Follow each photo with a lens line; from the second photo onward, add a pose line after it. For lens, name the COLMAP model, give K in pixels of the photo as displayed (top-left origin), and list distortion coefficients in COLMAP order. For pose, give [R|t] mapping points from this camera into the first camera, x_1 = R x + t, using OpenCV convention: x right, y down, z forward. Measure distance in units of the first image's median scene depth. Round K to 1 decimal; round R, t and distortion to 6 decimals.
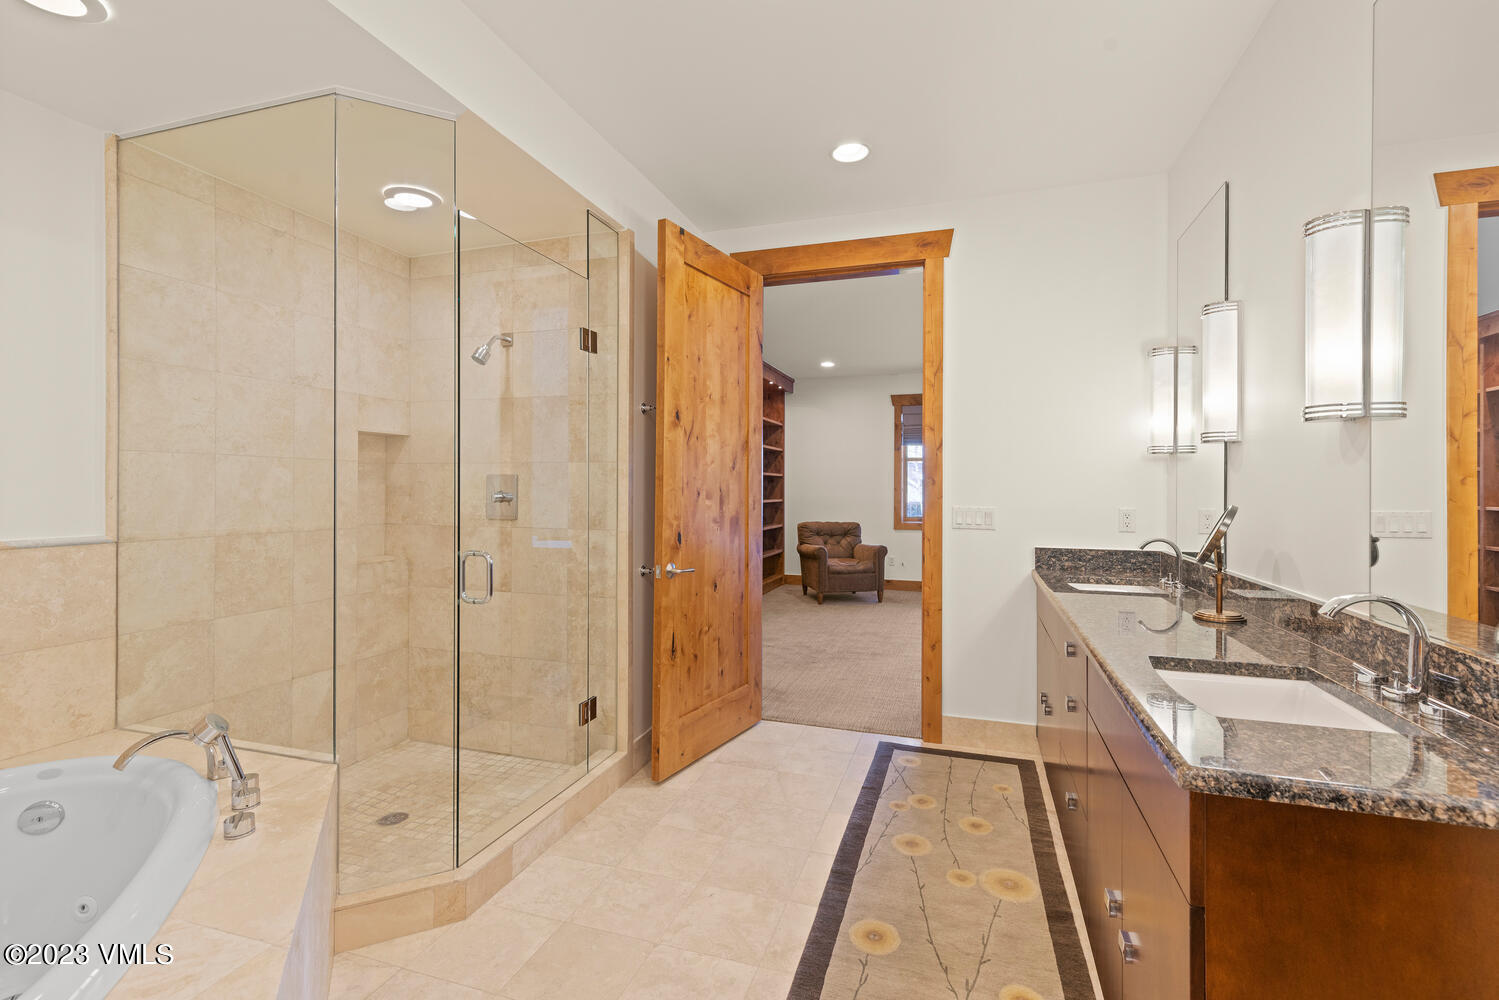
lens RADIAL K [[668.0, 0, 752.7], [0, 668.0, 486.7], [0, 0, 1]] dist [0.004562, 0.000233]
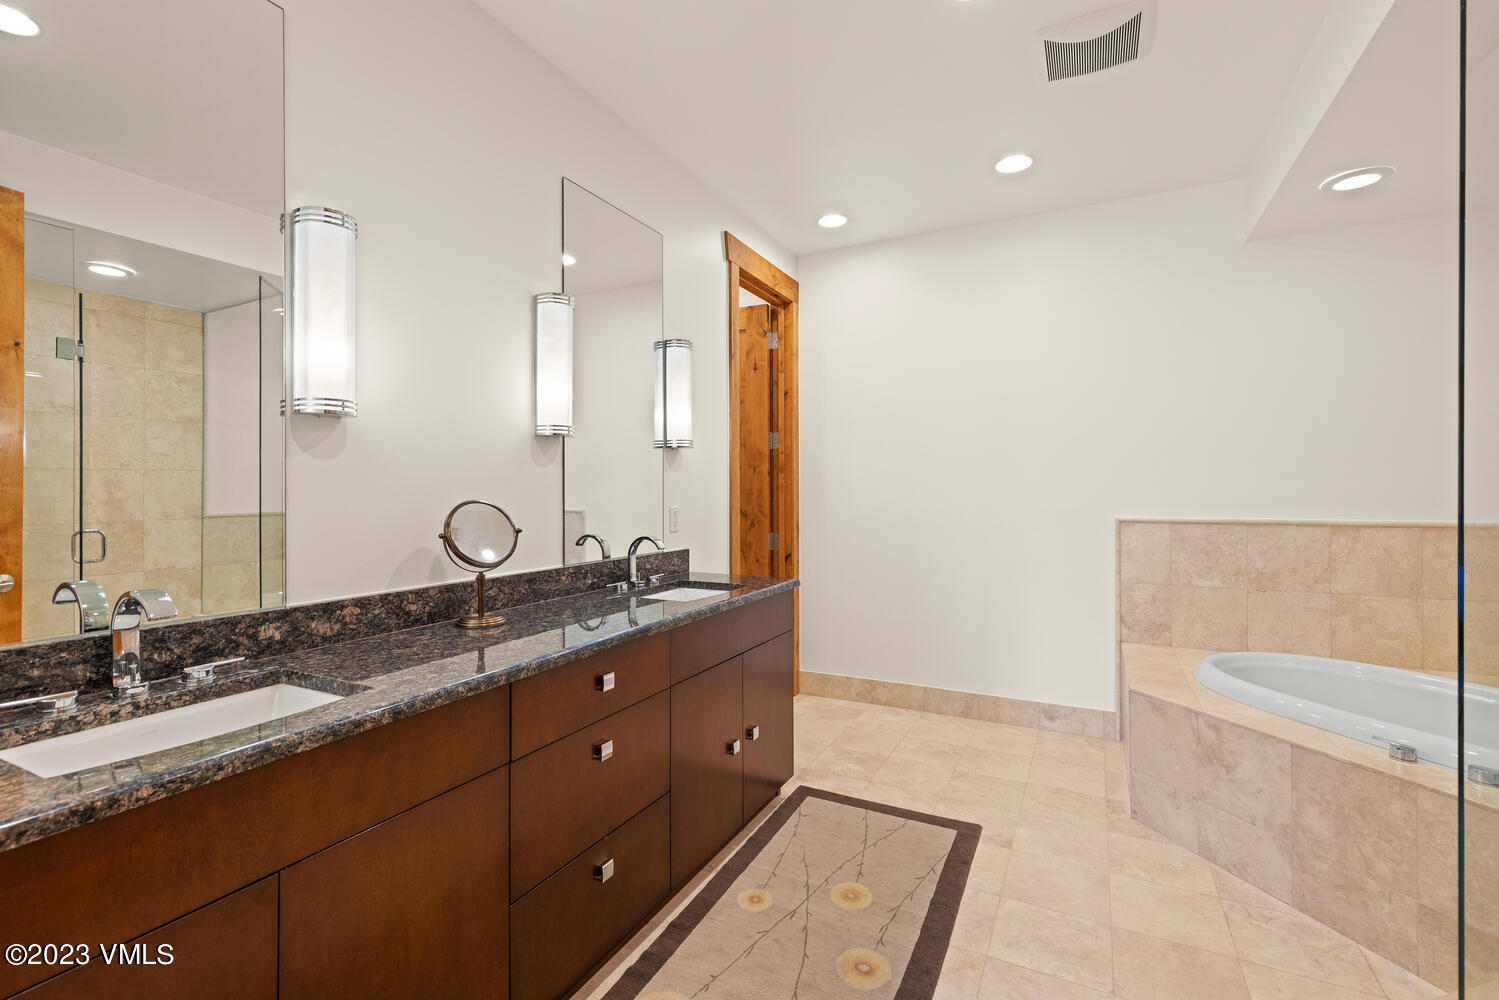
lens RADIAL K [[668.0, 0, 752.7], [0, 668.0, 486.7], [0, 0, 1]] dist [0.004562, 0.000233]
pose [[-0.989452, -0.000660, 0.144857, 0.207672], [-0.001039, 0.999996, -0.002541, 0.010622], [-0.144854, -0.002665, -0.989449, 2.007064]]
